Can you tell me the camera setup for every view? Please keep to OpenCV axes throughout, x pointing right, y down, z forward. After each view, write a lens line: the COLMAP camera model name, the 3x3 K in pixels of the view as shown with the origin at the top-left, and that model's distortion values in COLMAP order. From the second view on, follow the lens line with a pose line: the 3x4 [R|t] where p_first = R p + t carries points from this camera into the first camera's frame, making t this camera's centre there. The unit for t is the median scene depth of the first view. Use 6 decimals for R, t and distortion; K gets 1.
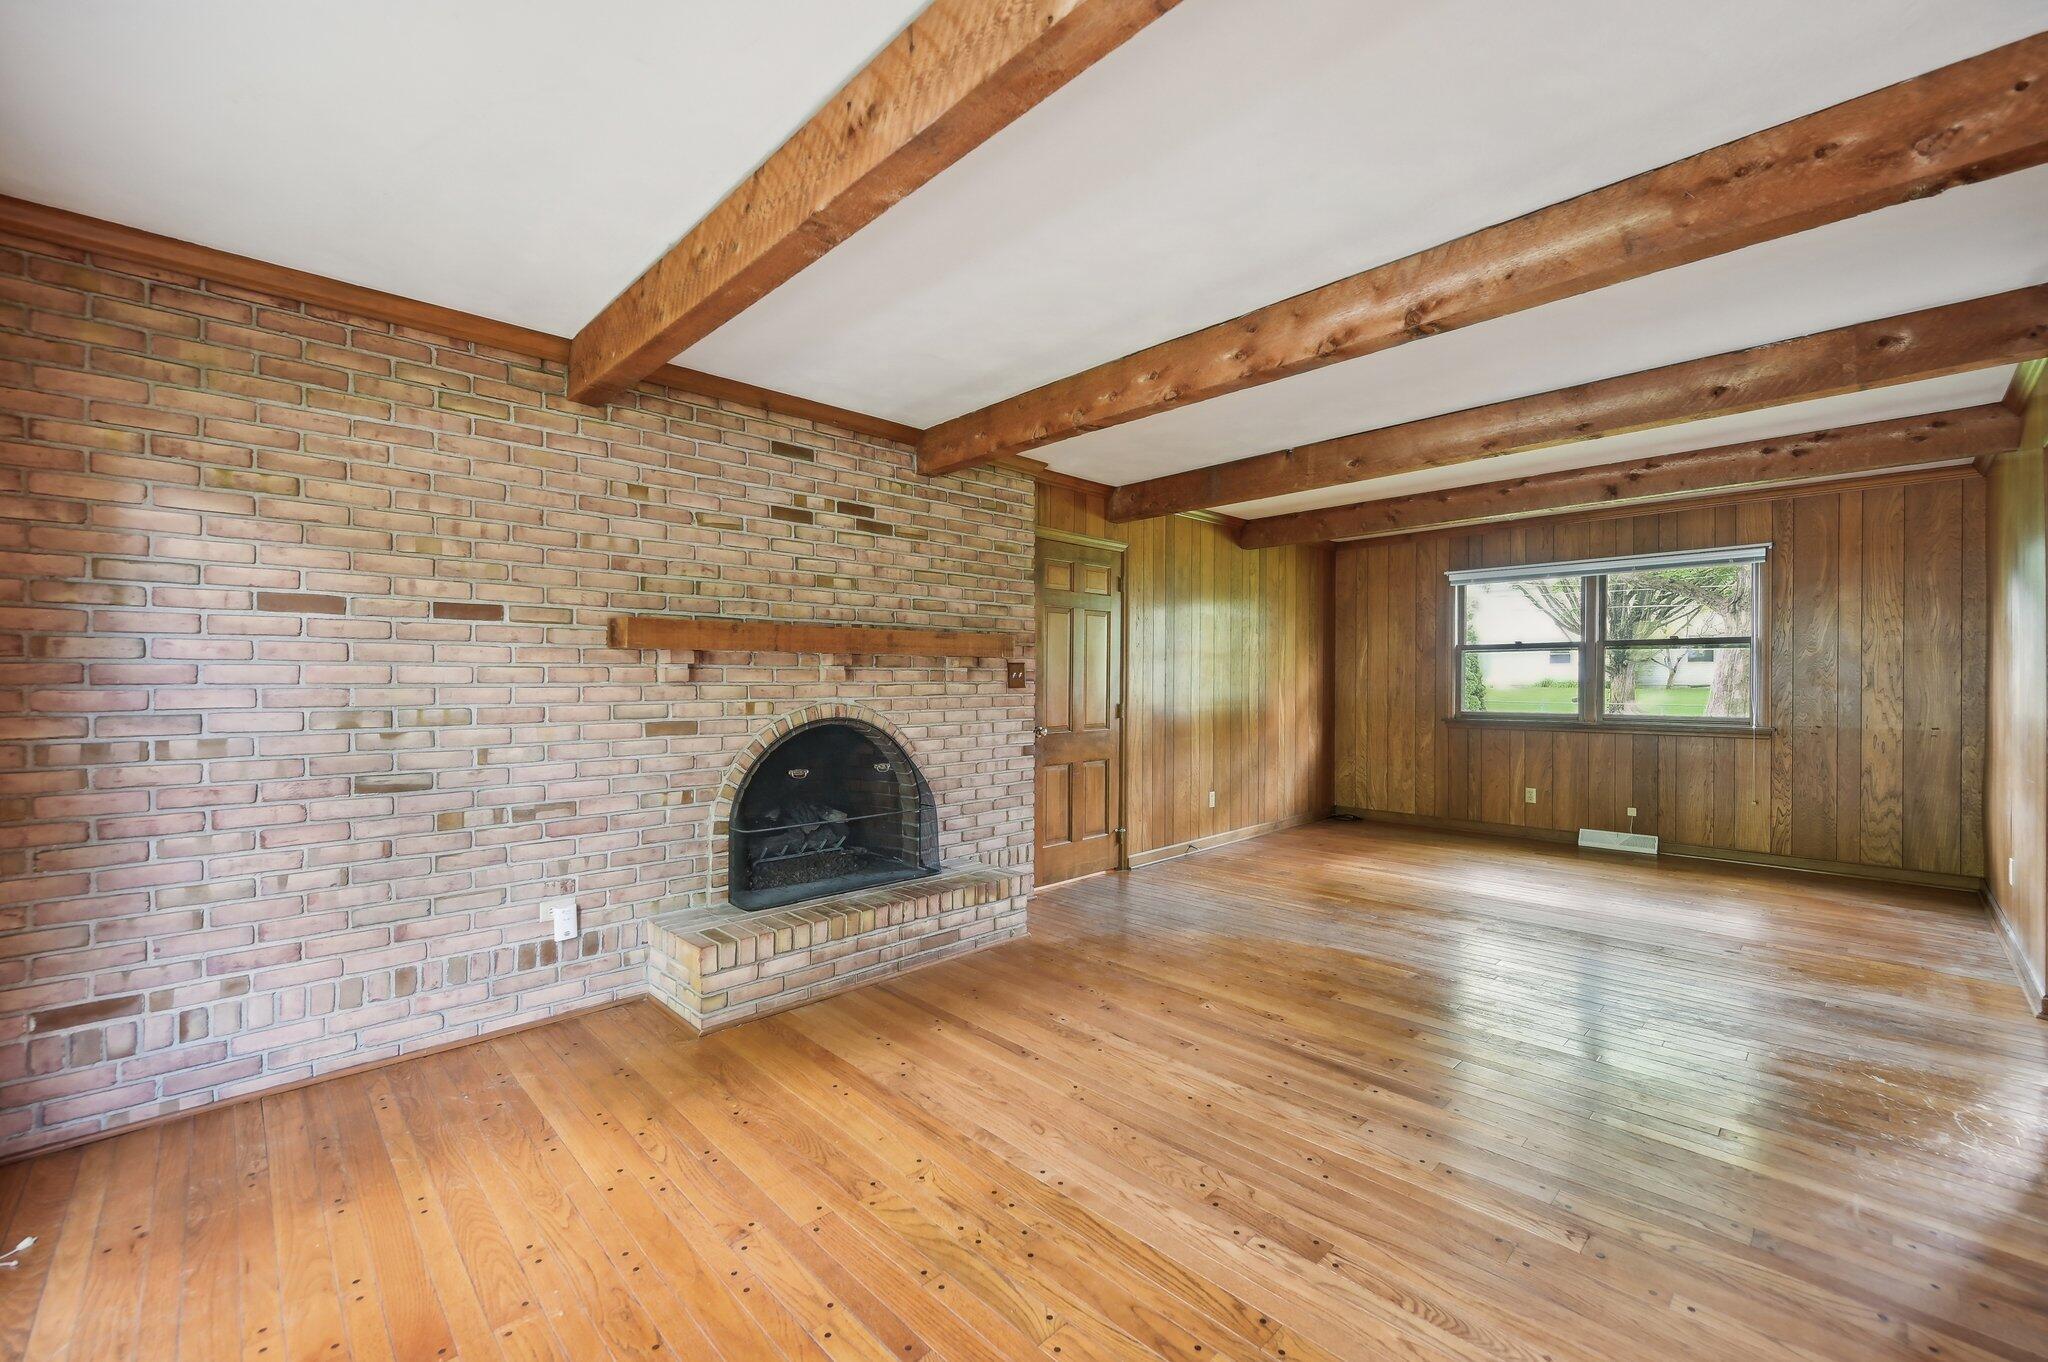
lens RADIAL K [[825.8, 0, 1026.2], [0, 825.8, 679.7], [0, 0, 1]] dist [-0.001686, 0.000115]
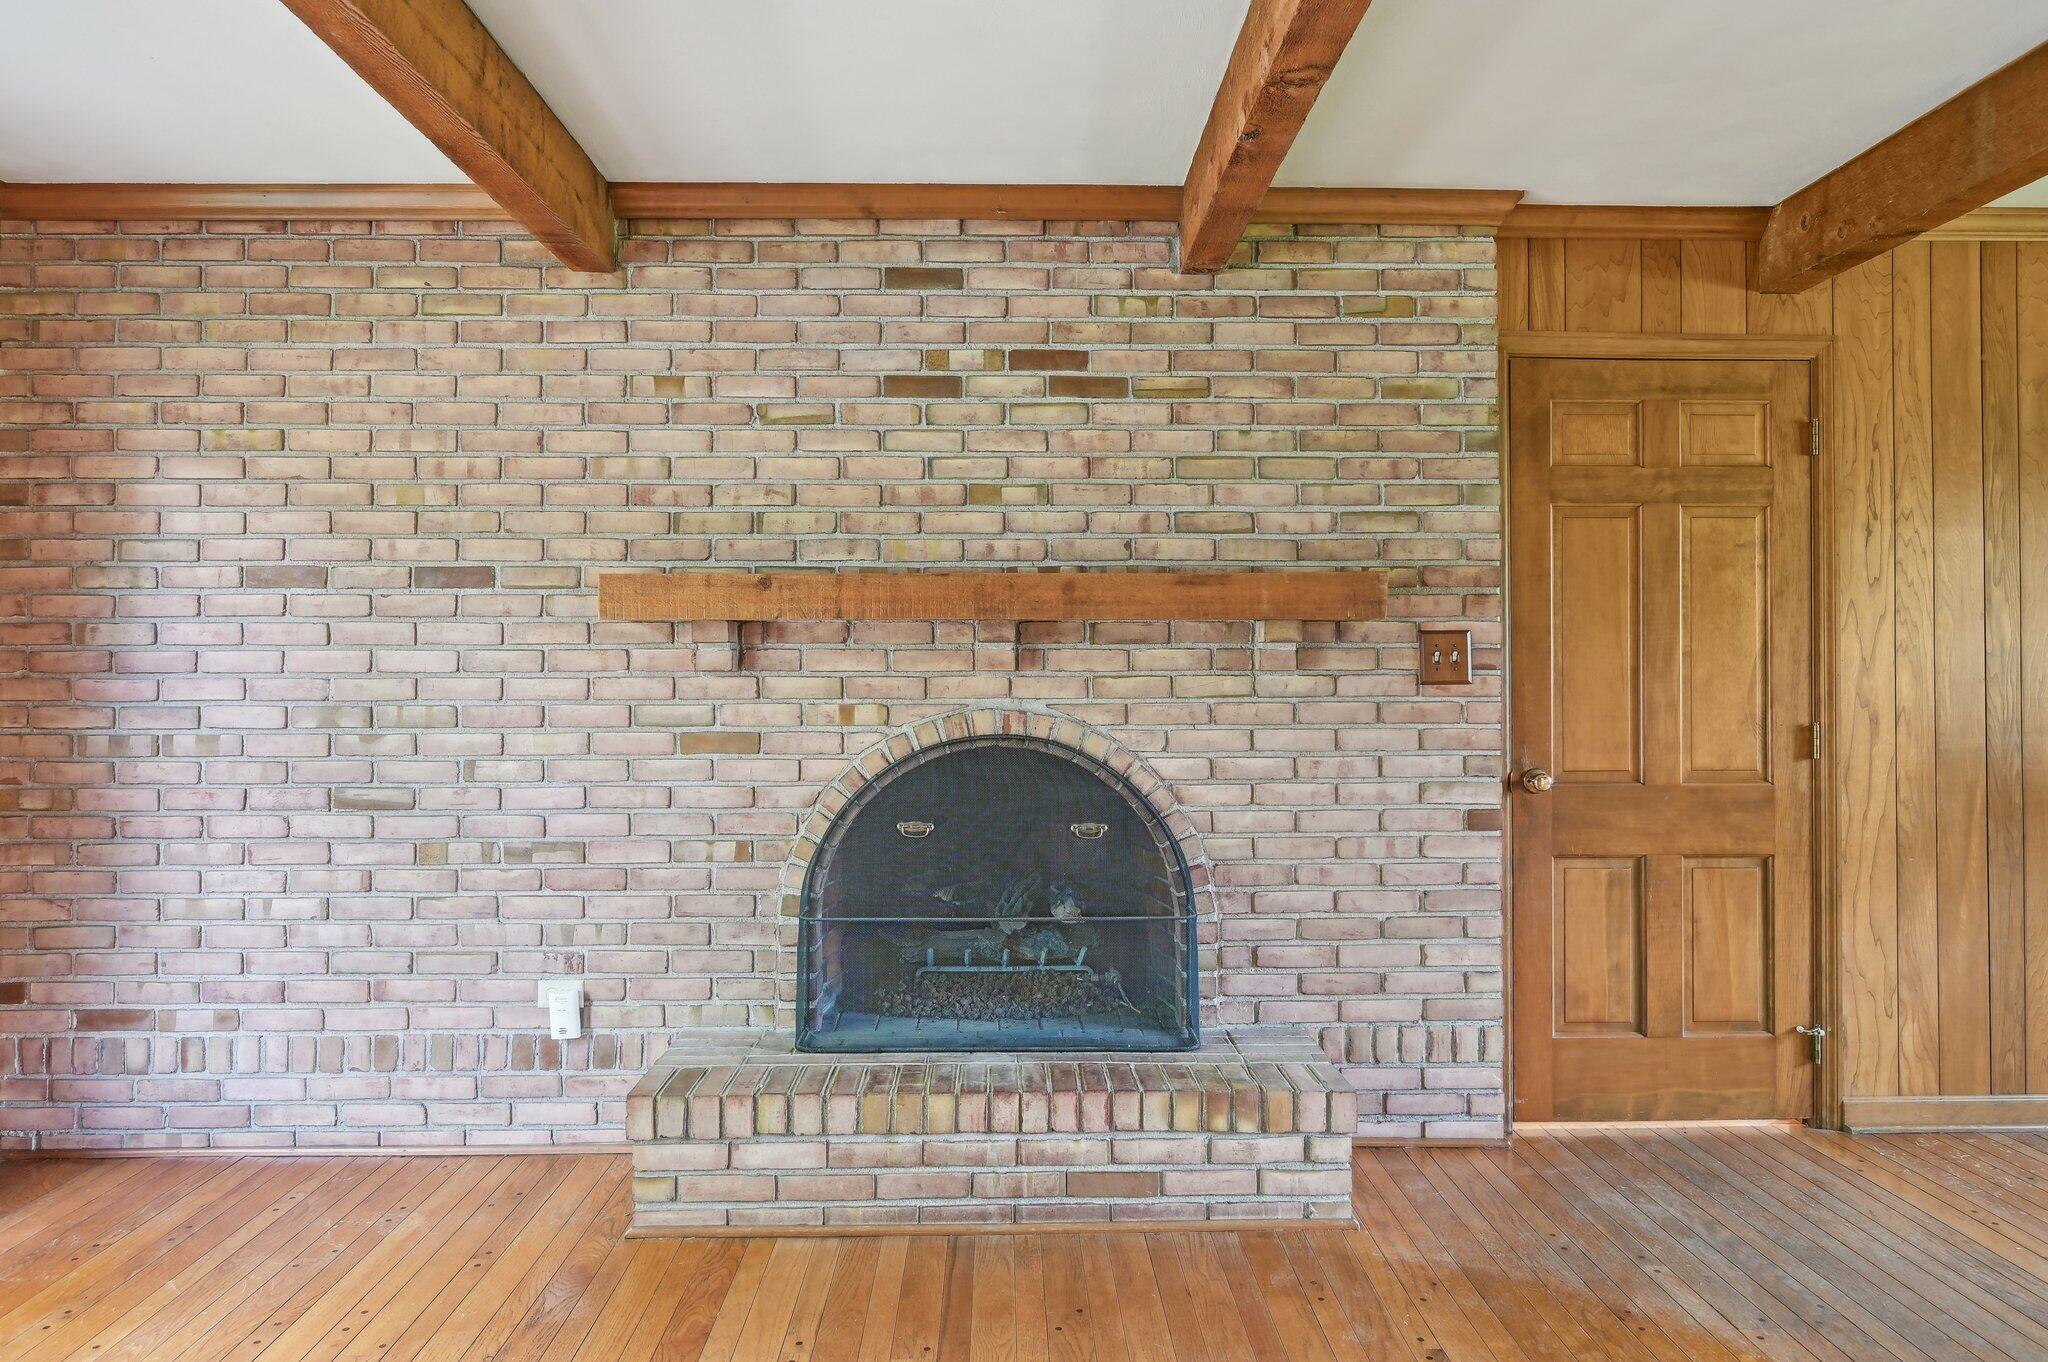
lens RADIAL K [[1269.9, 0, 1031.5], [0, 1269.9, 651.1], [0, 0, 1]] dist [-0.002515, 0.002568]
pose [[0.732791, -0.010067, -0.680379, 0.440028], [0.001039, 0.999906, -0.013675, 0.001006], [0.680453, 0.009314, 0.732732, 0.449524]]
